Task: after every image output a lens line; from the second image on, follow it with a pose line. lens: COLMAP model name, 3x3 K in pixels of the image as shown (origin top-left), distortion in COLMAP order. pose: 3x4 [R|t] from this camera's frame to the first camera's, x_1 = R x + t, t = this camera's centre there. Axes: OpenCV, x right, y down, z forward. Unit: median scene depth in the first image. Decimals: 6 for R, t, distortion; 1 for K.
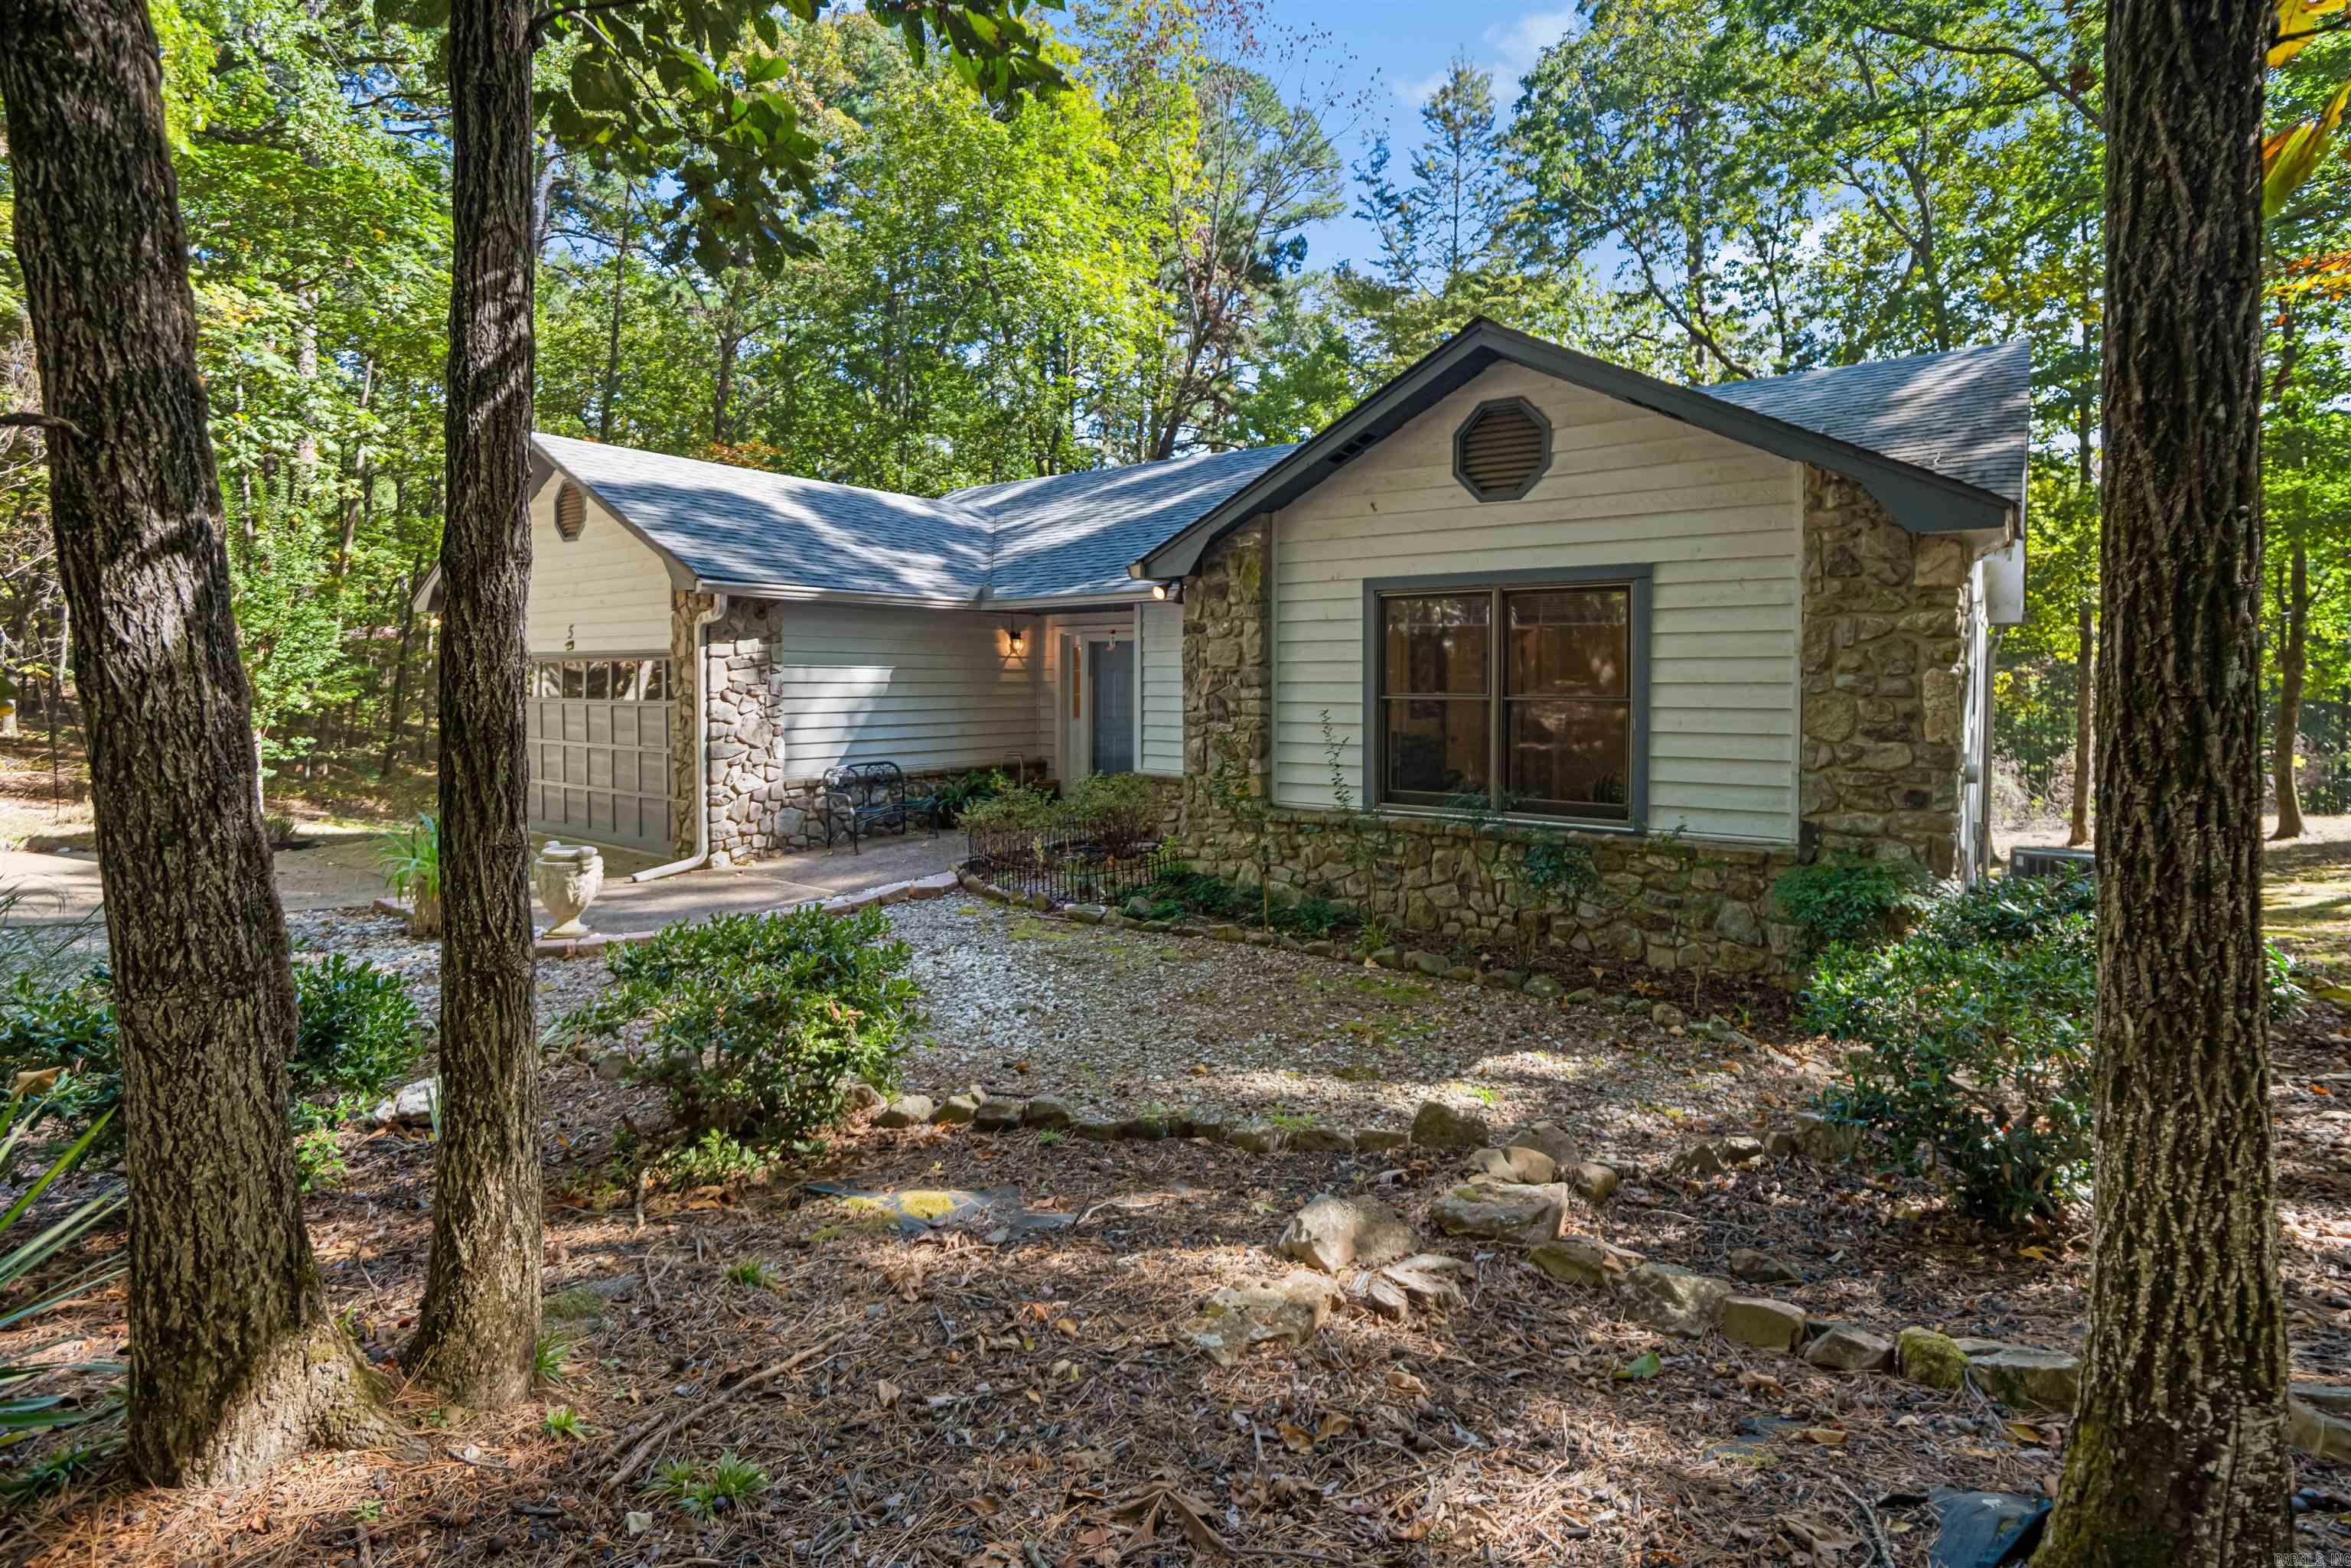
lens RADIAL K [[1120.6, 0, 1208.4], [0, 1120.6, 717.6], [0, 0, 1]] dist [-0.014753, 0.003956]
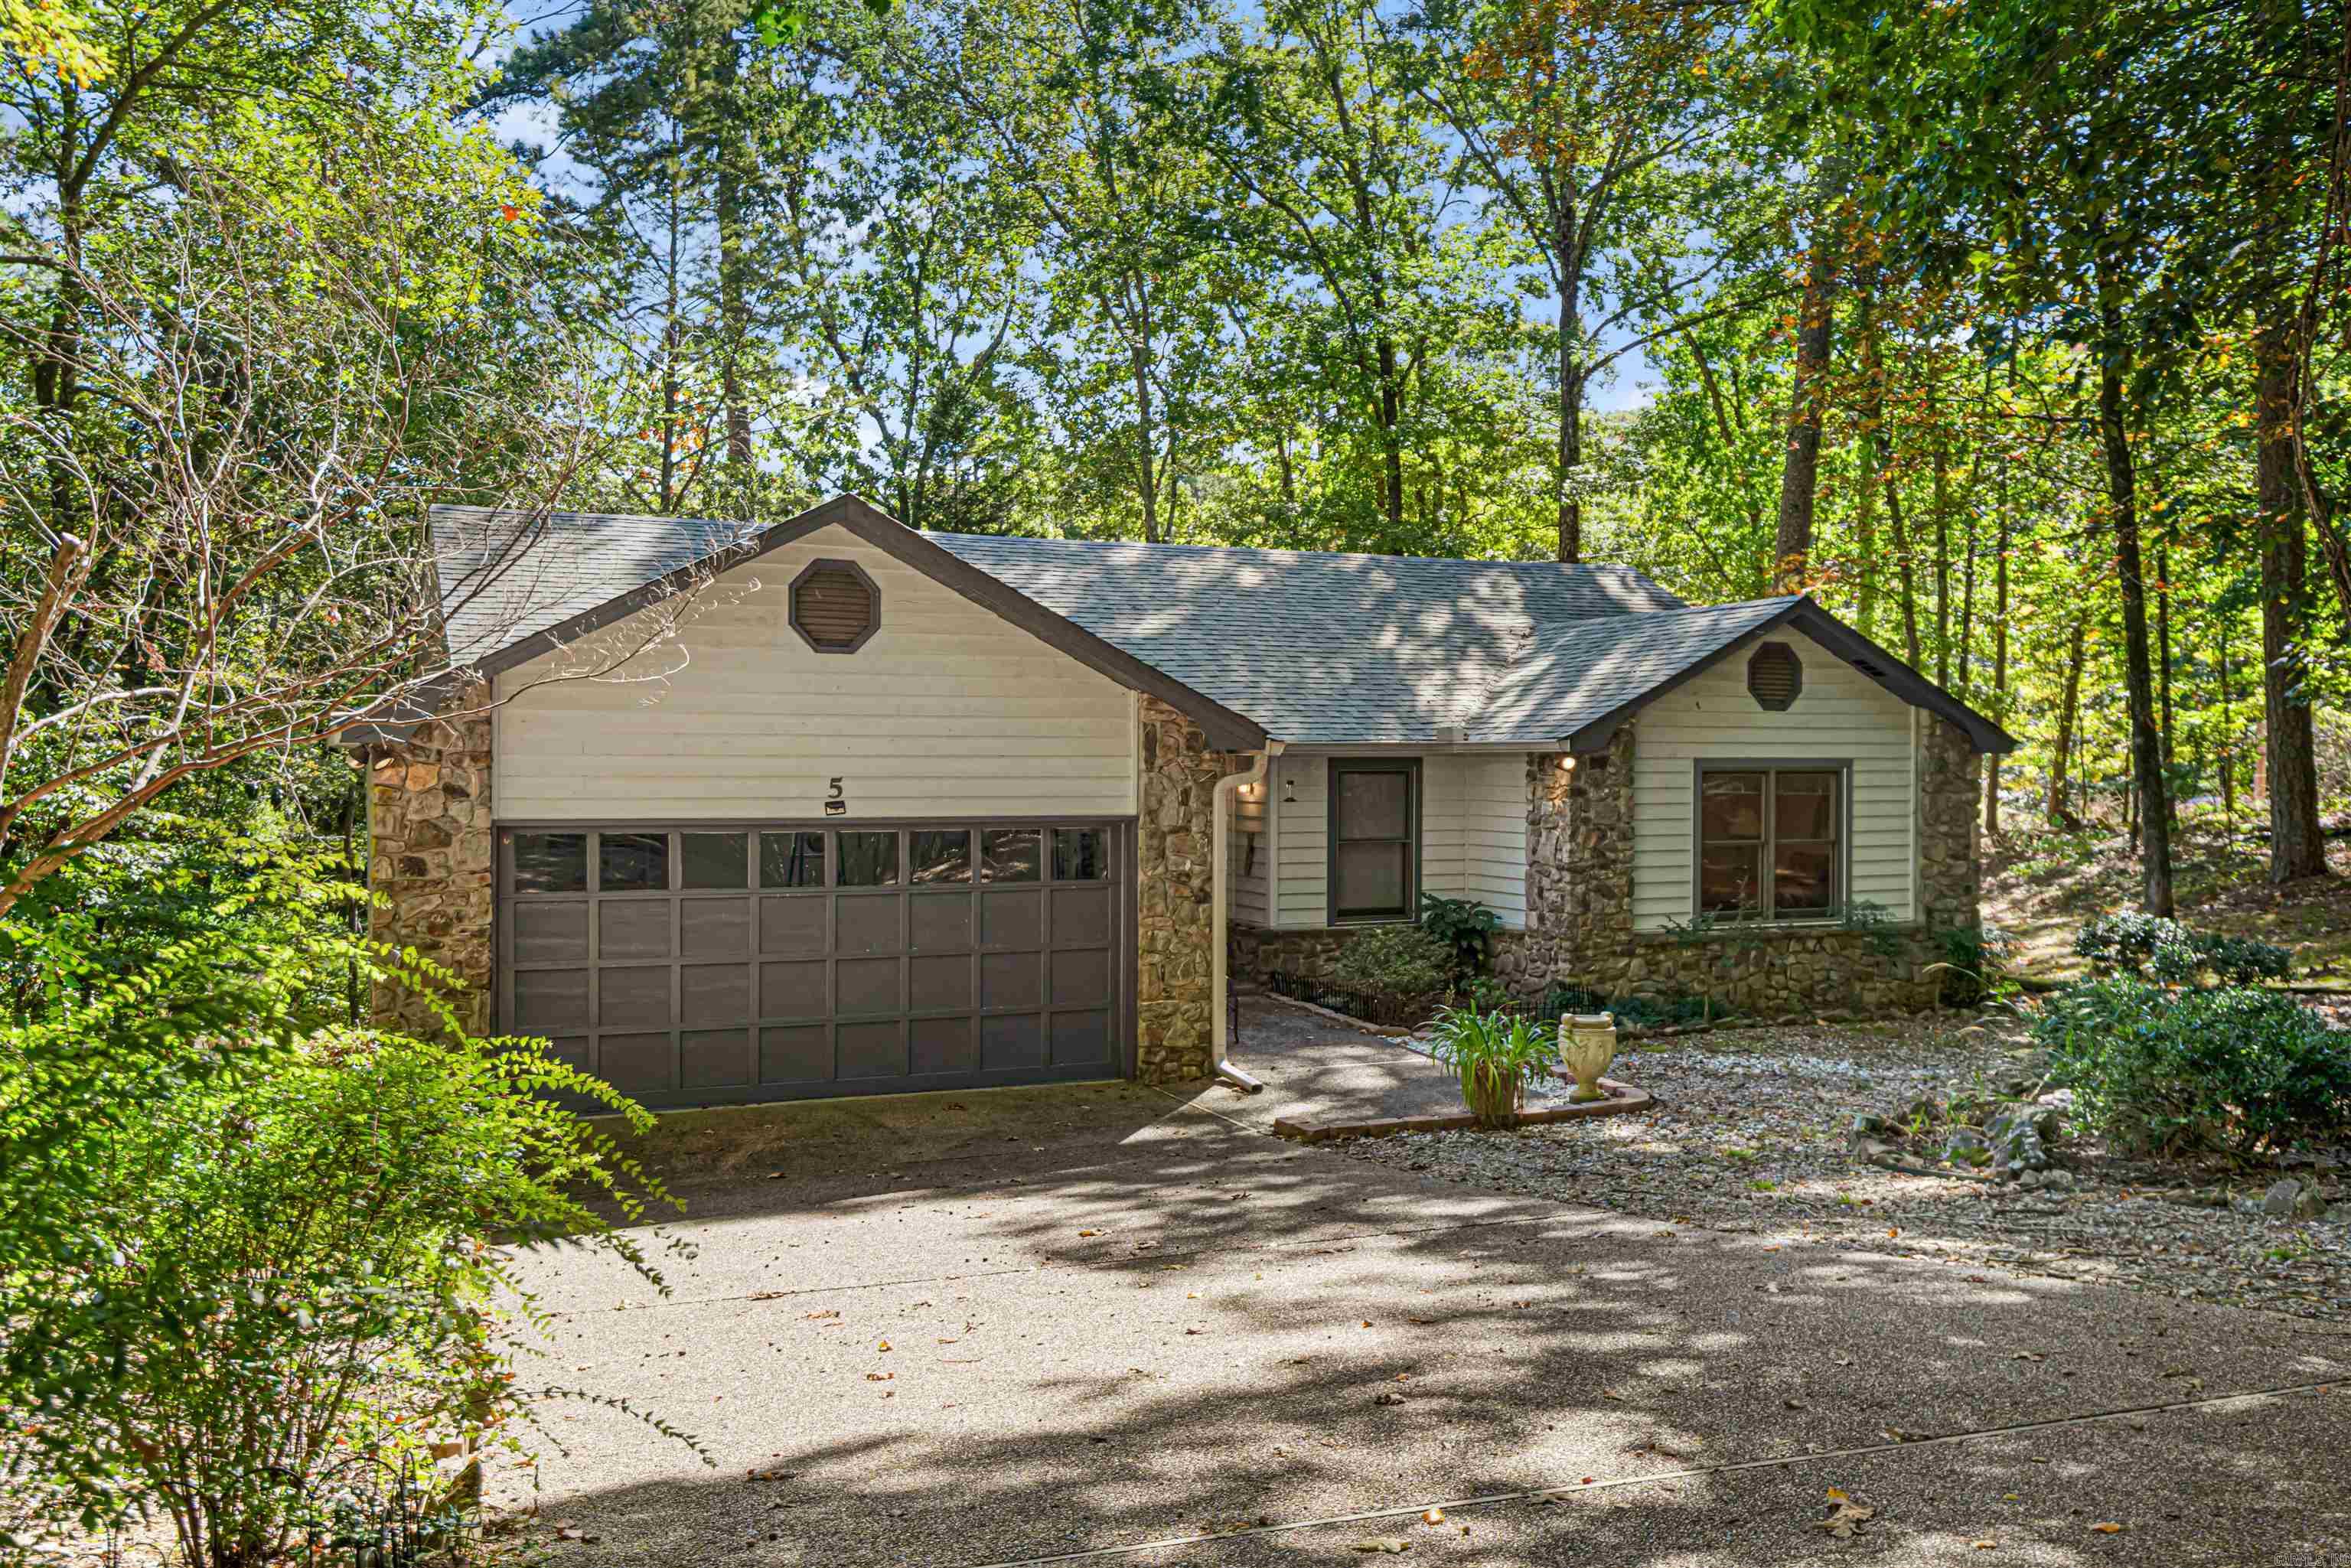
lens RADIAL K [[1986.8, 0, 1177.9], [0, 1986.8, 774.2], [0, 0, 1]] dist [0.018181, 0.022199]
pose [[0.499631, -0.009600, 0.866185, -2.207904], [0.028504, 0.999579, -0.005363, -0.107065], [-0.865769, 0.027369, 0.499694, 0.327143]]
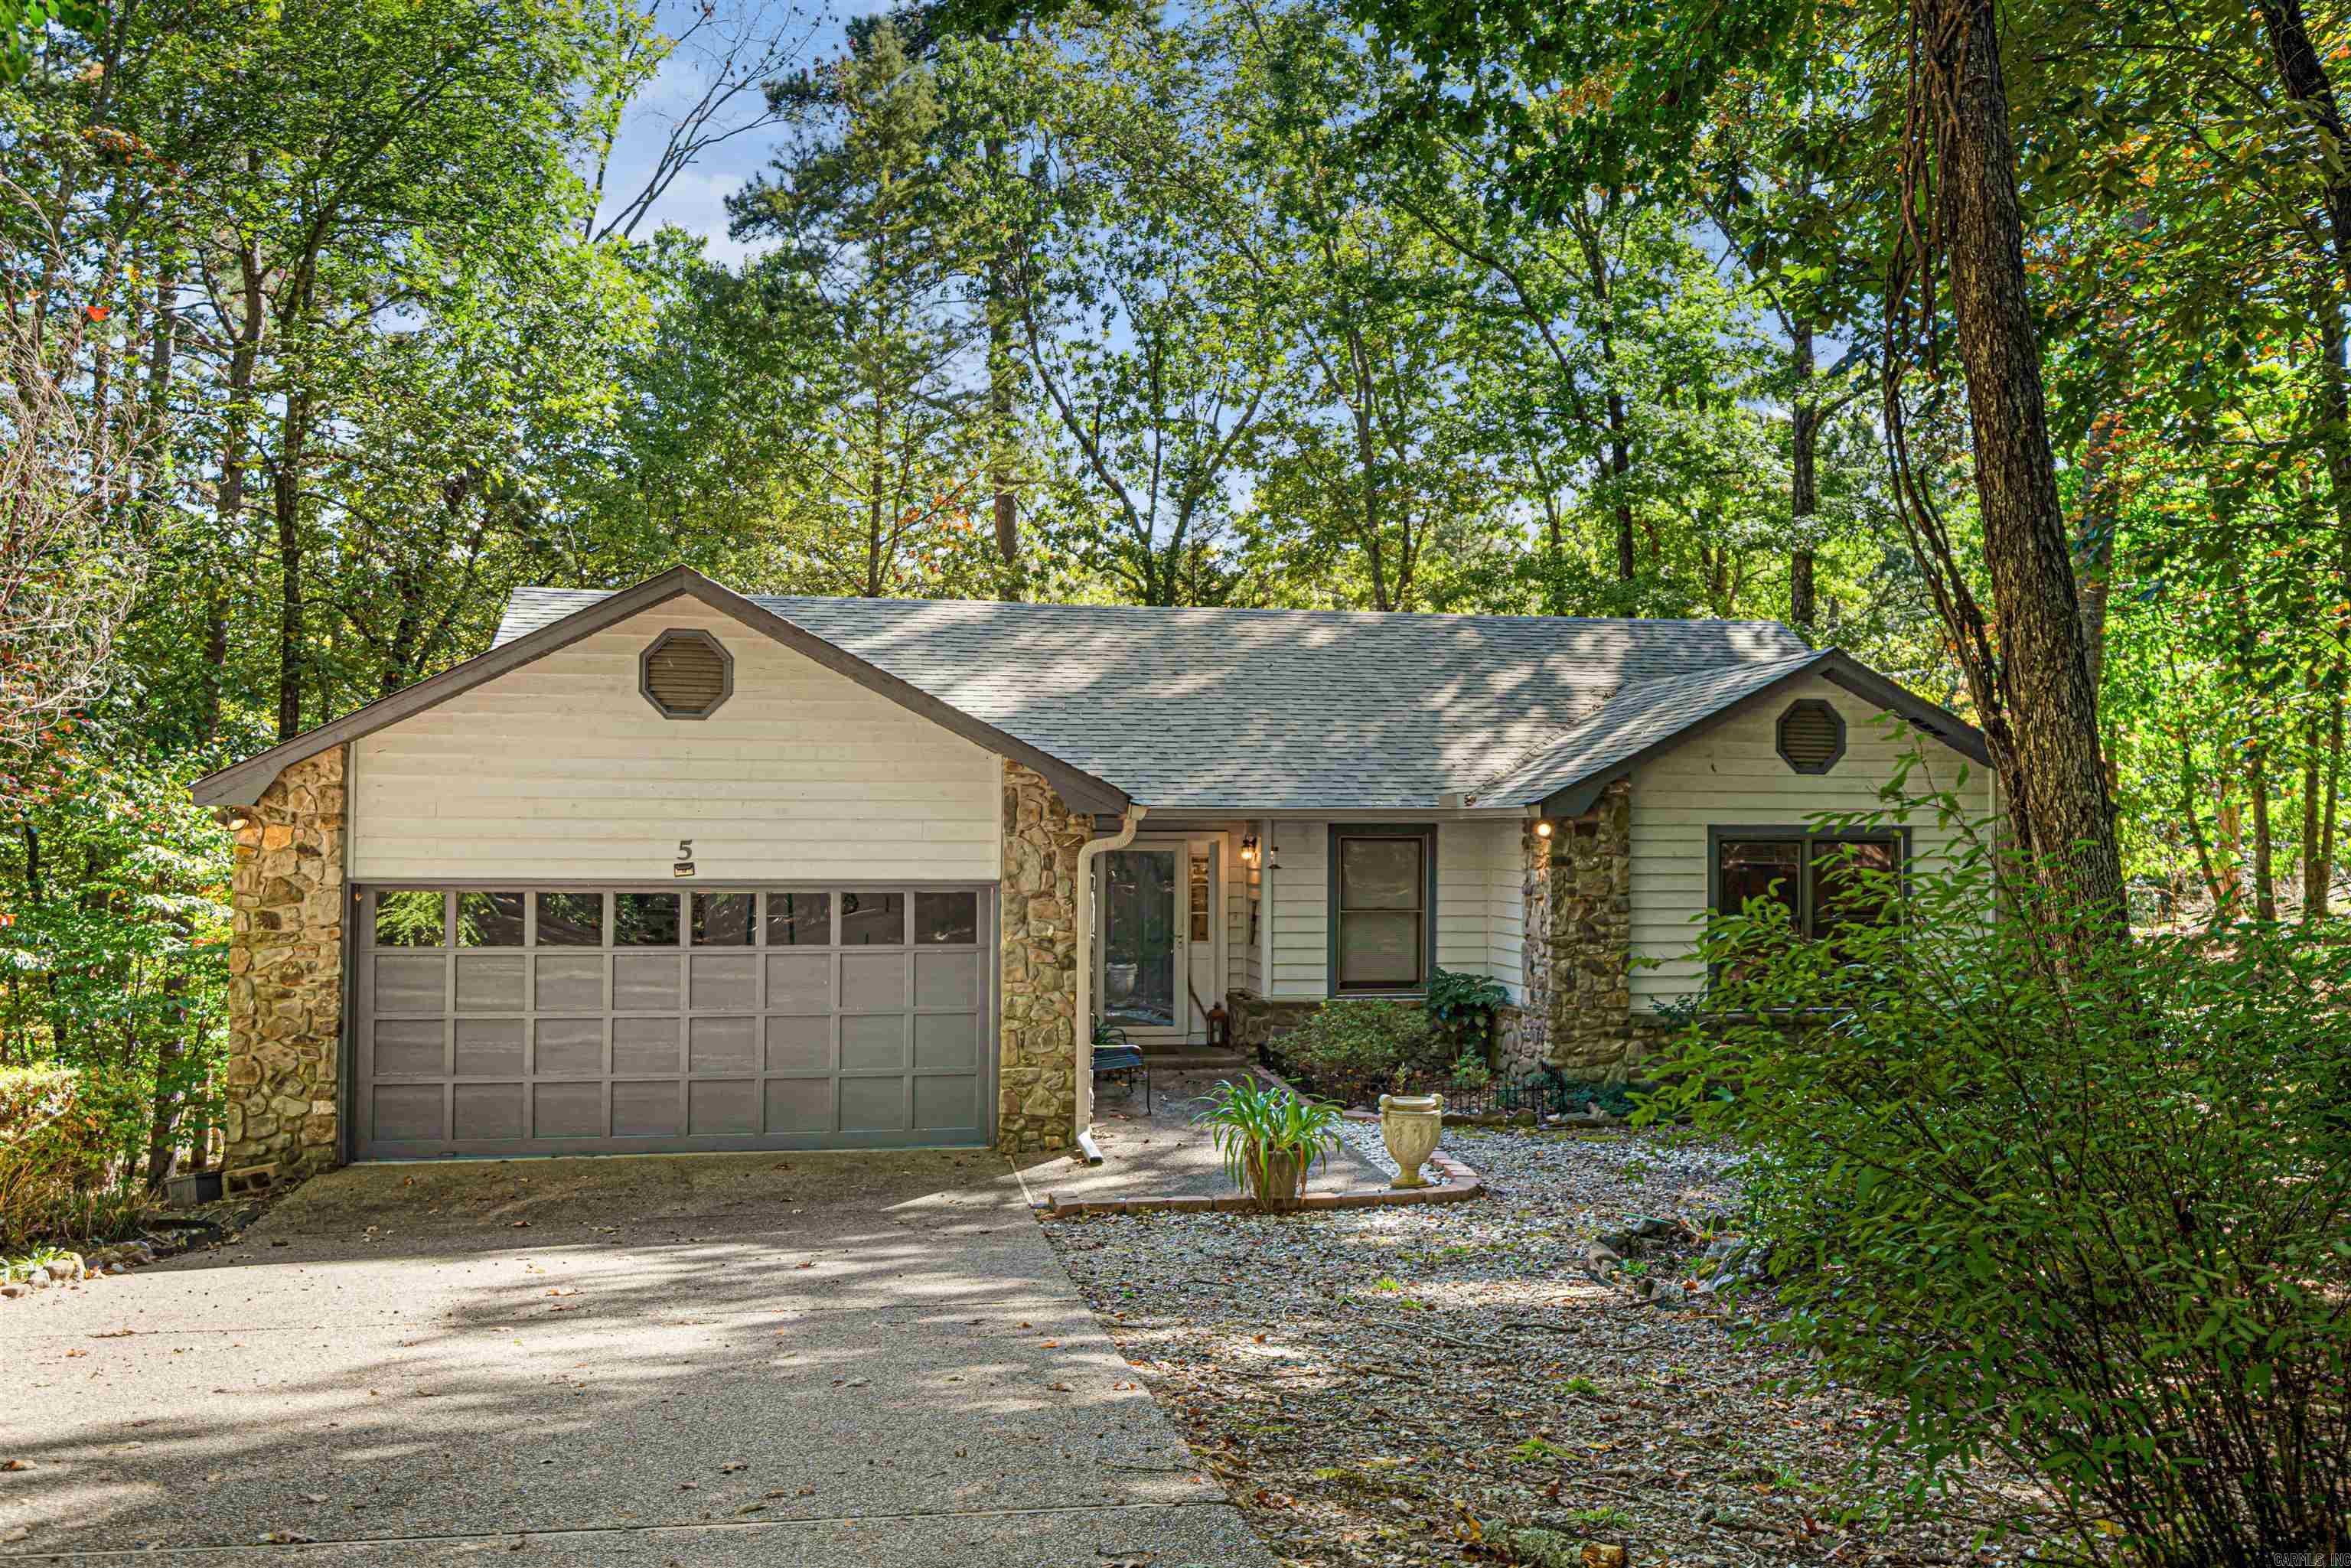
lens RADIAL K [[1975.2, 0, 1171.5], [0, 1975.2, 787.3], [0, 0, 1]] dist [0.031322, 0.003269]
pose [[0.692935, 0.014449, 0.720856, -1.830943], [0.021733, 0.998926, -0.040914, -0.086754], [-0.720673, 0.044017, 0.691877, -0.102143]]
